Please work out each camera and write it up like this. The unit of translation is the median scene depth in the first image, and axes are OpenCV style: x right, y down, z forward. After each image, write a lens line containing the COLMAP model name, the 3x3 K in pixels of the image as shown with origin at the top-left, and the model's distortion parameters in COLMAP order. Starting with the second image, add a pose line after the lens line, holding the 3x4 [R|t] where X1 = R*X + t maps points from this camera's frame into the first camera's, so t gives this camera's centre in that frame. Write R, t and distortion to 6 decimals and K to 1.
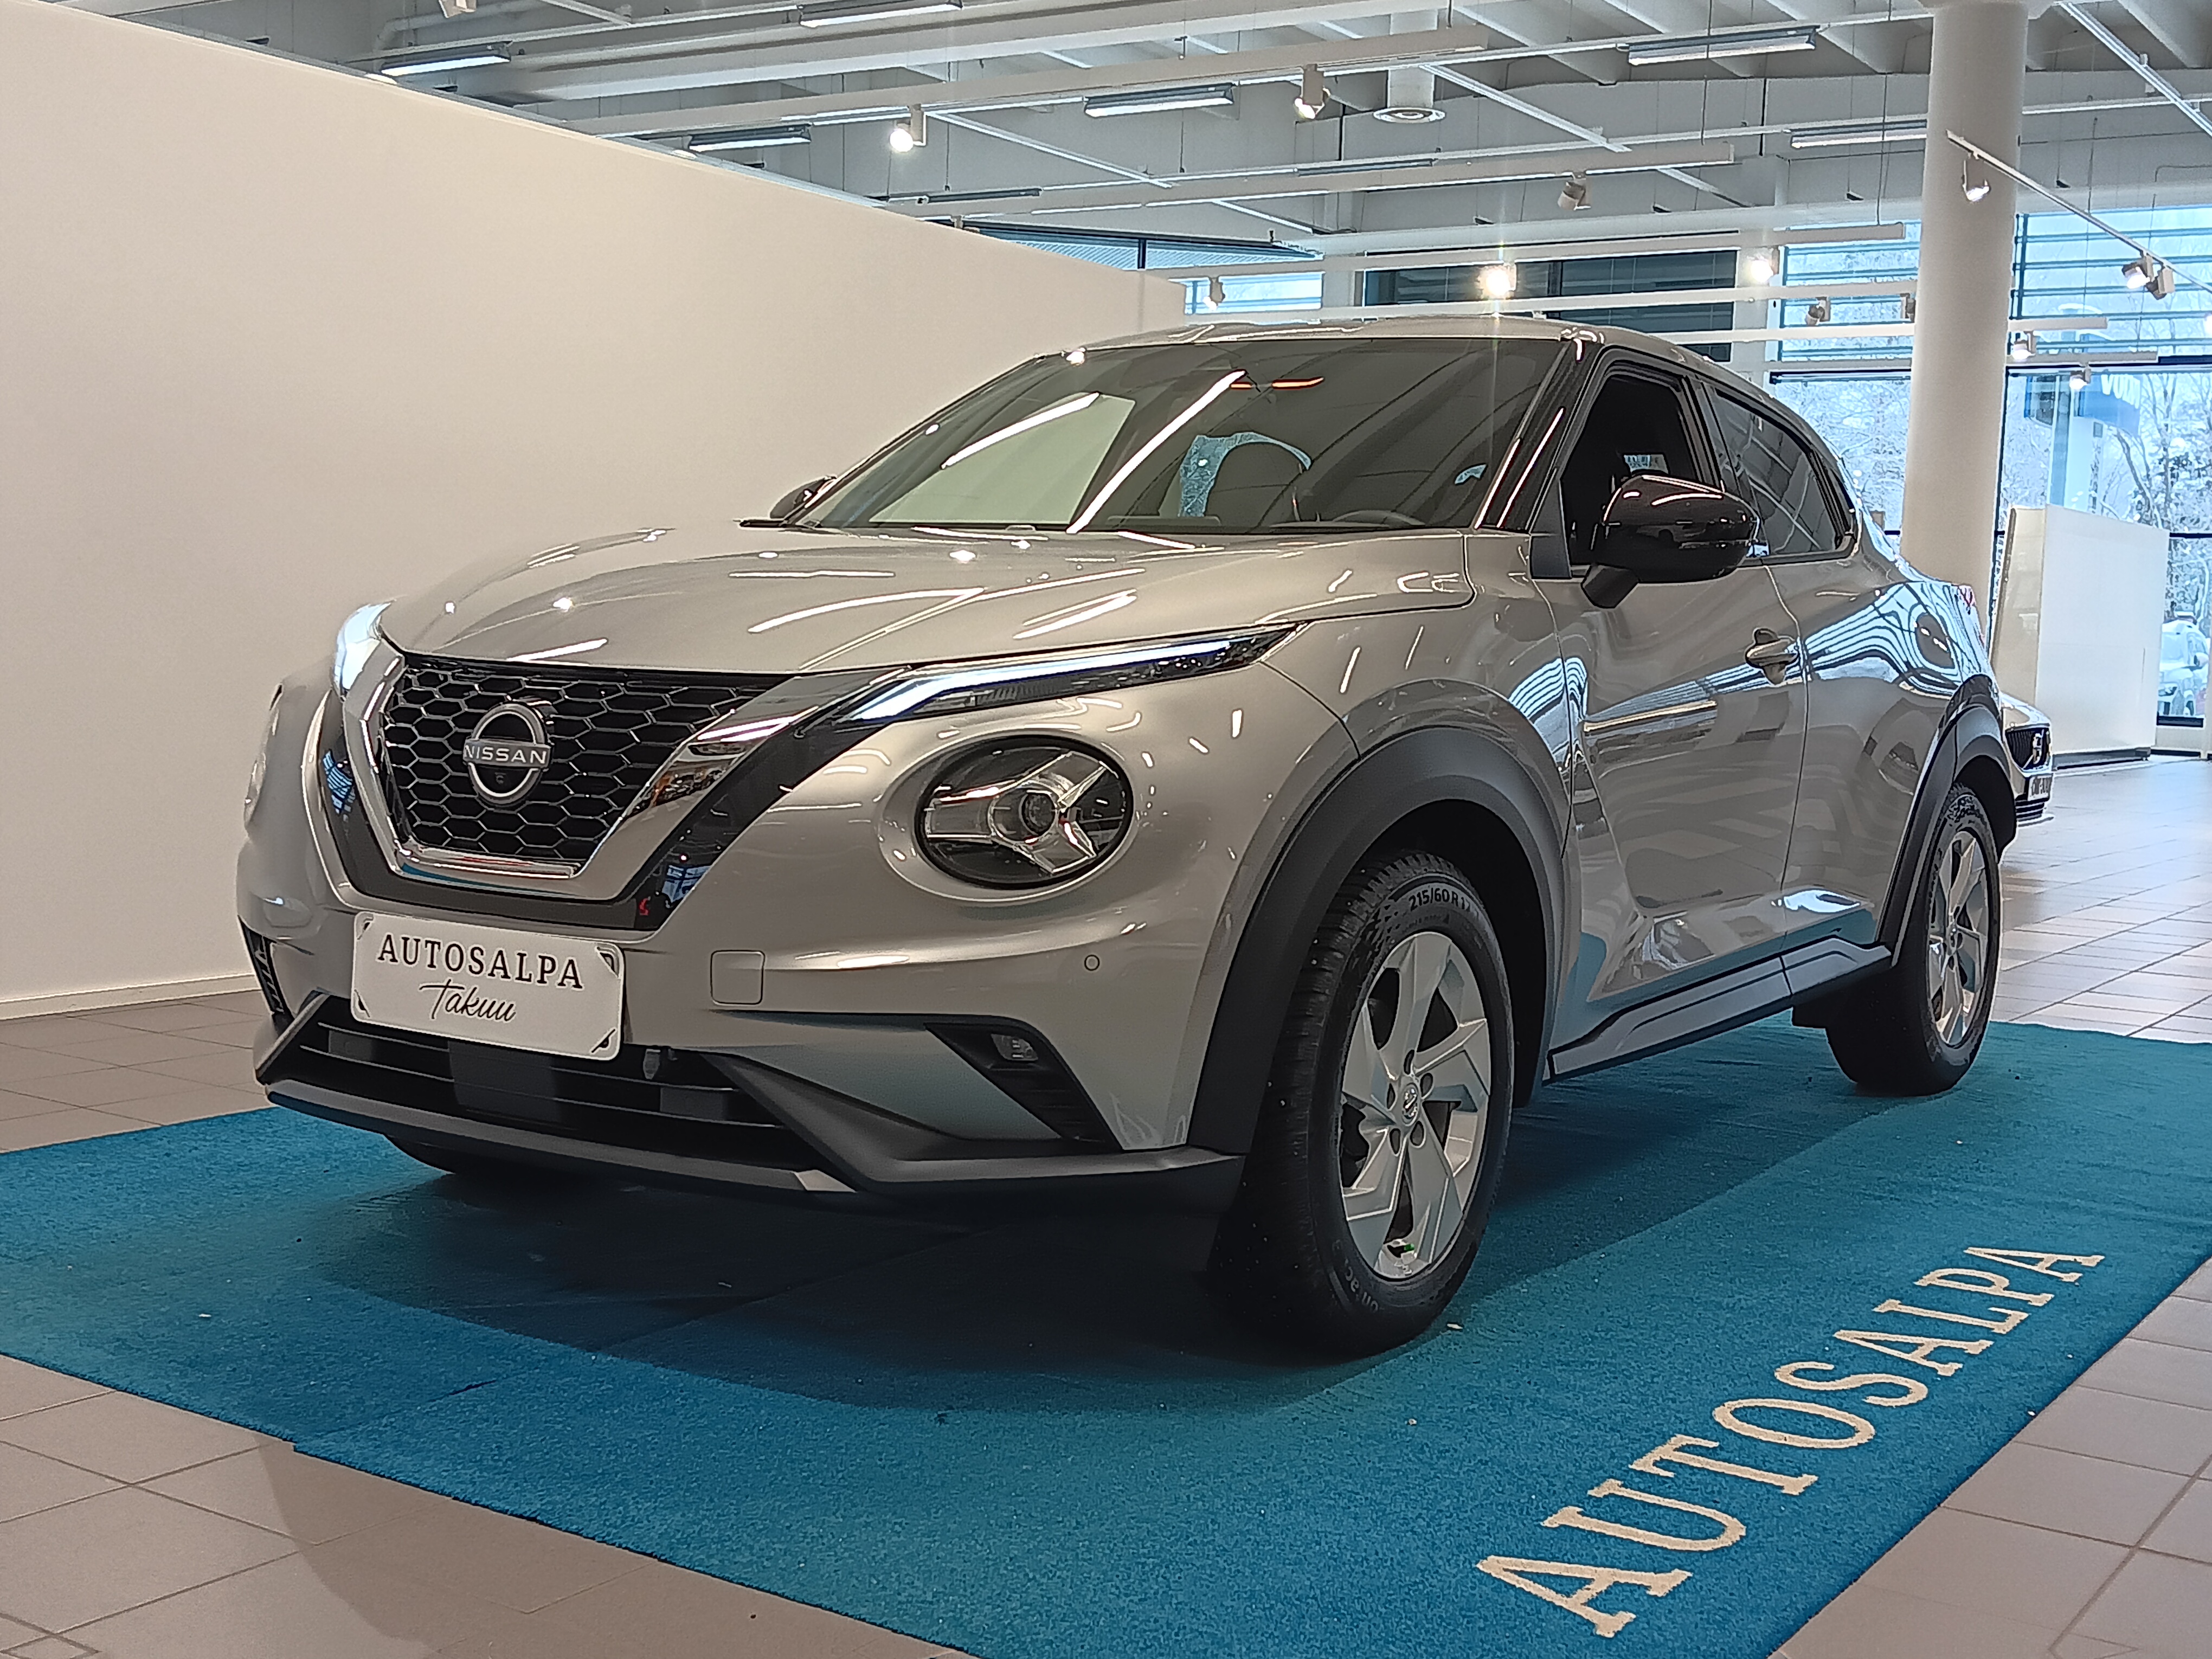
lens RADIAL K [[2586.3, 0, 1106.0], [0, 2586.3, 829.5], [0, 0, 1]] dist [0.177735, -0.527043]
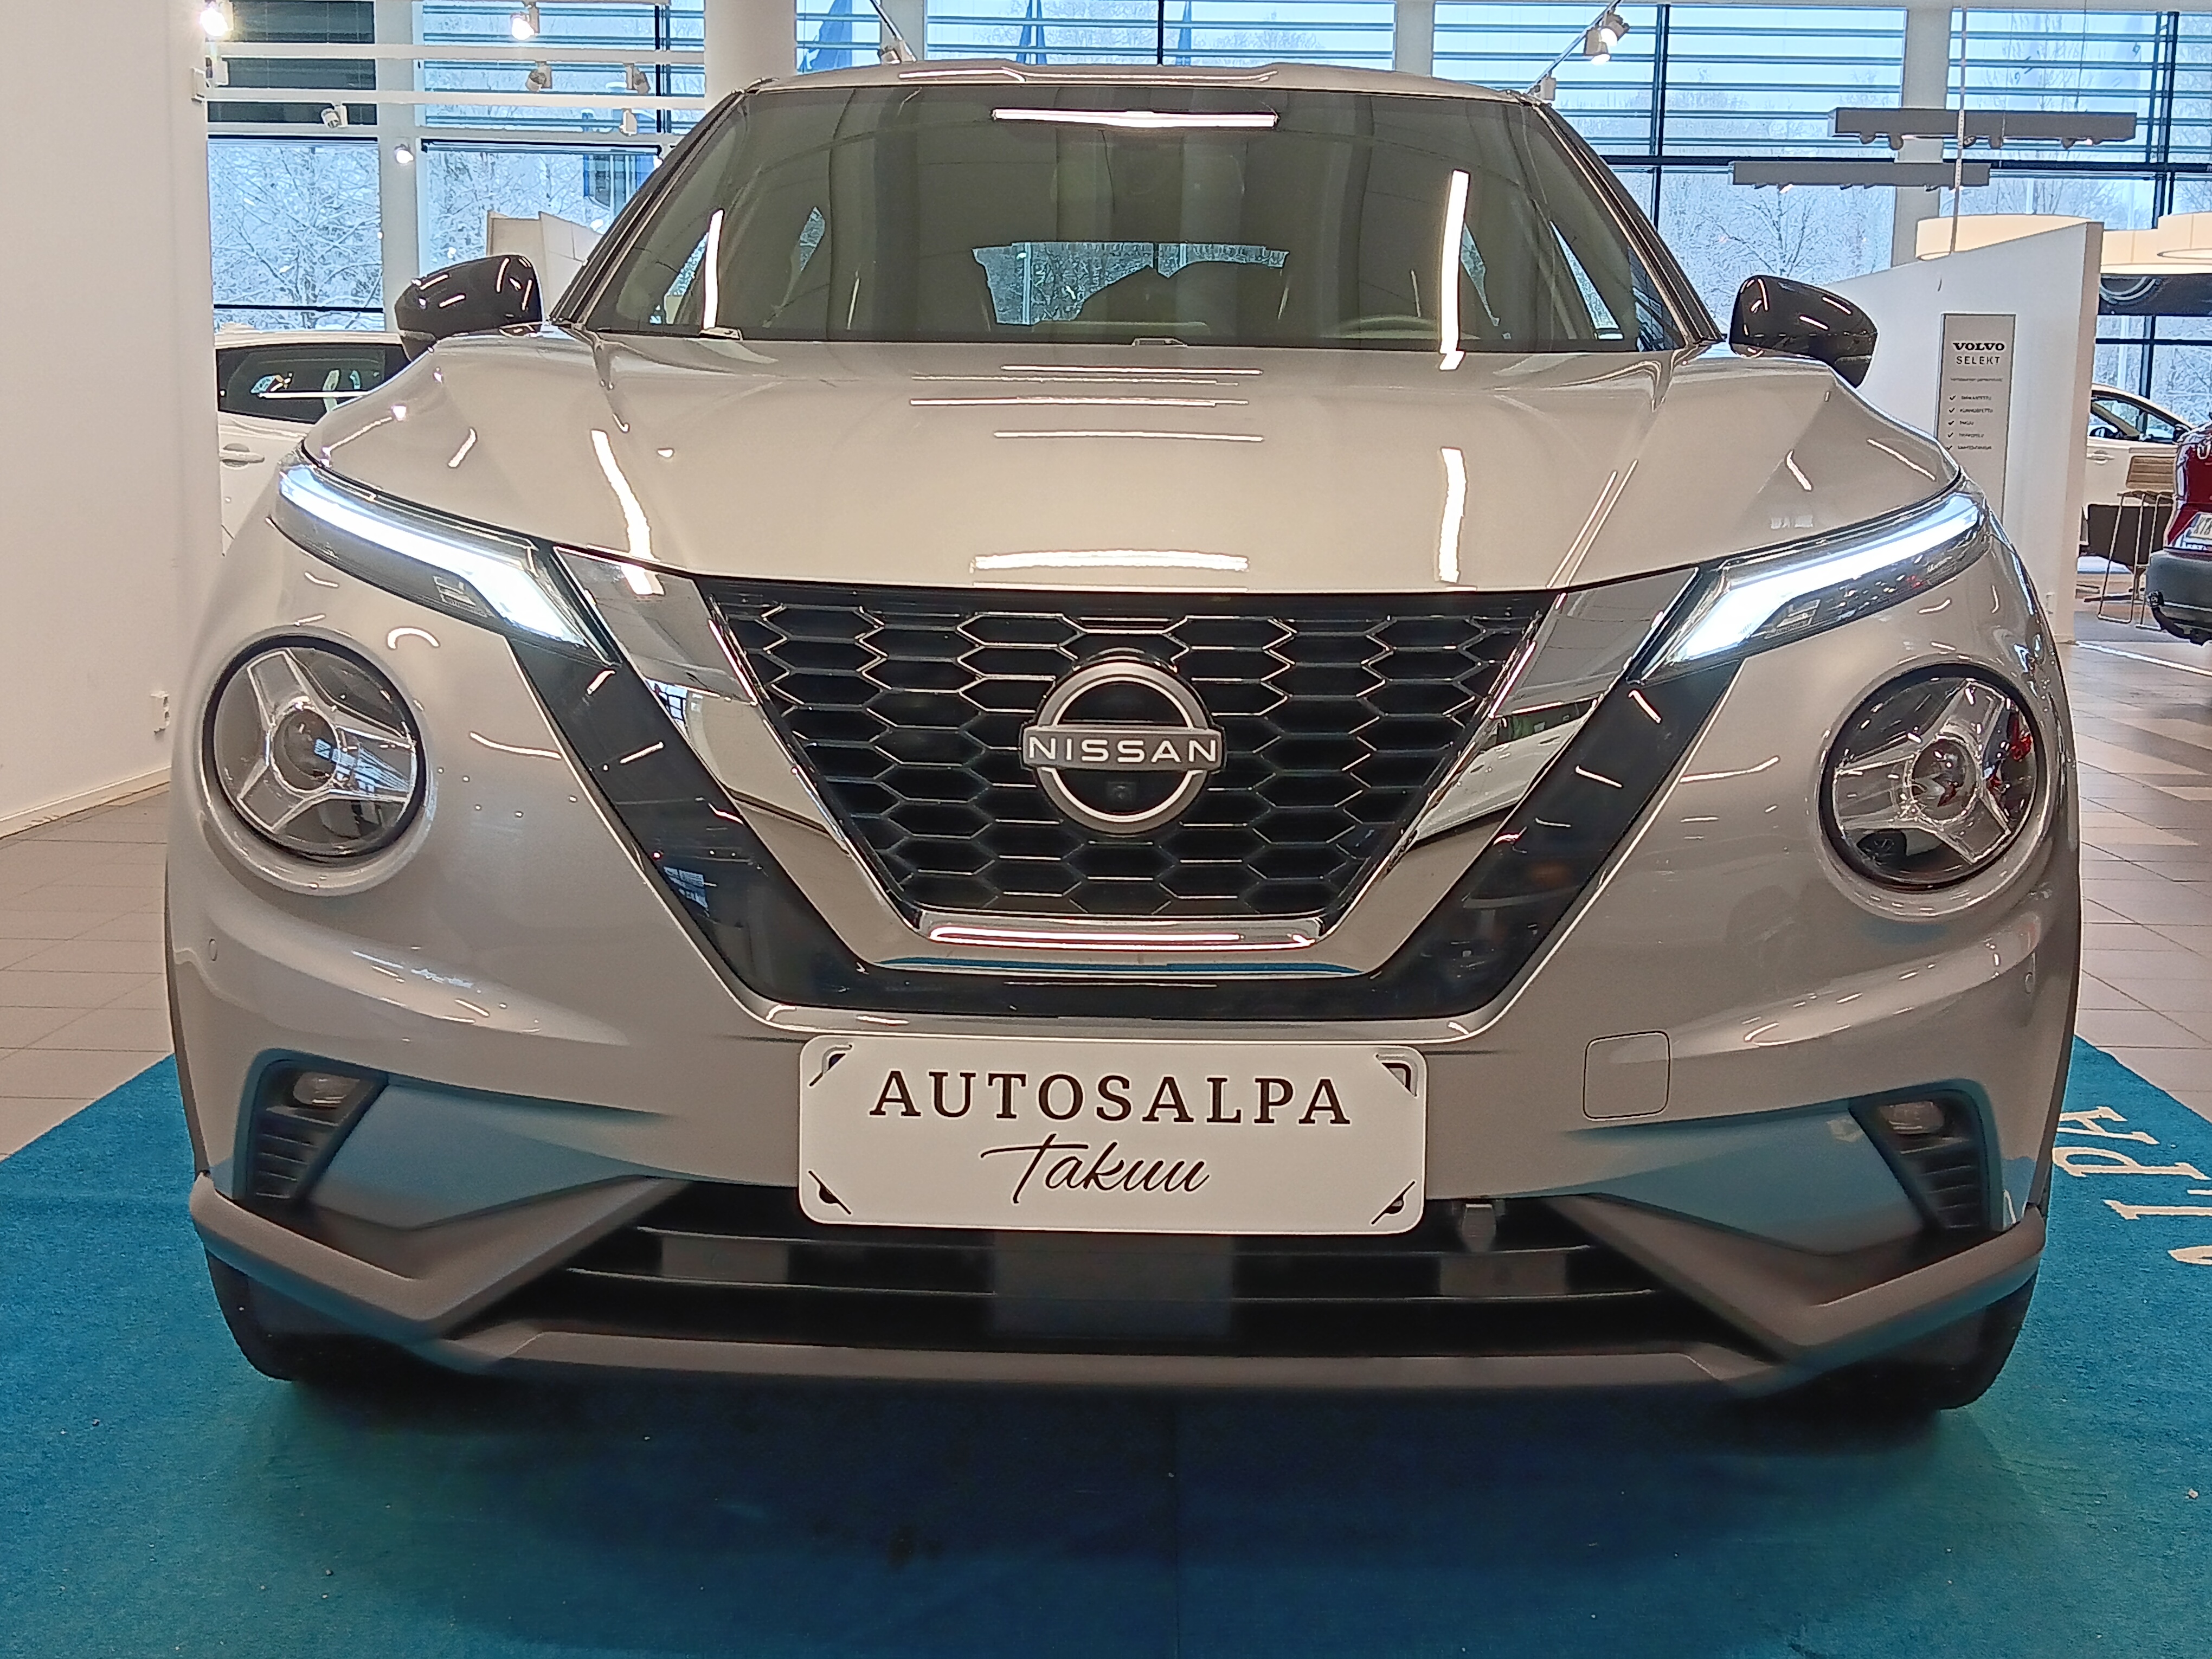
lens RADIAL K [[2586.3, 0, 1106.0], [0, 2586.3, 829.5], [0, 0, 1]] dist [0.177735, -0.527043]
pose [[0.838991, -0.100772, 0.534733, -0.556426], [0.055667, 0.993442, 0.099876, -0.070468], [-0.541290, -0.054027, 0.839098, 0.509438]]
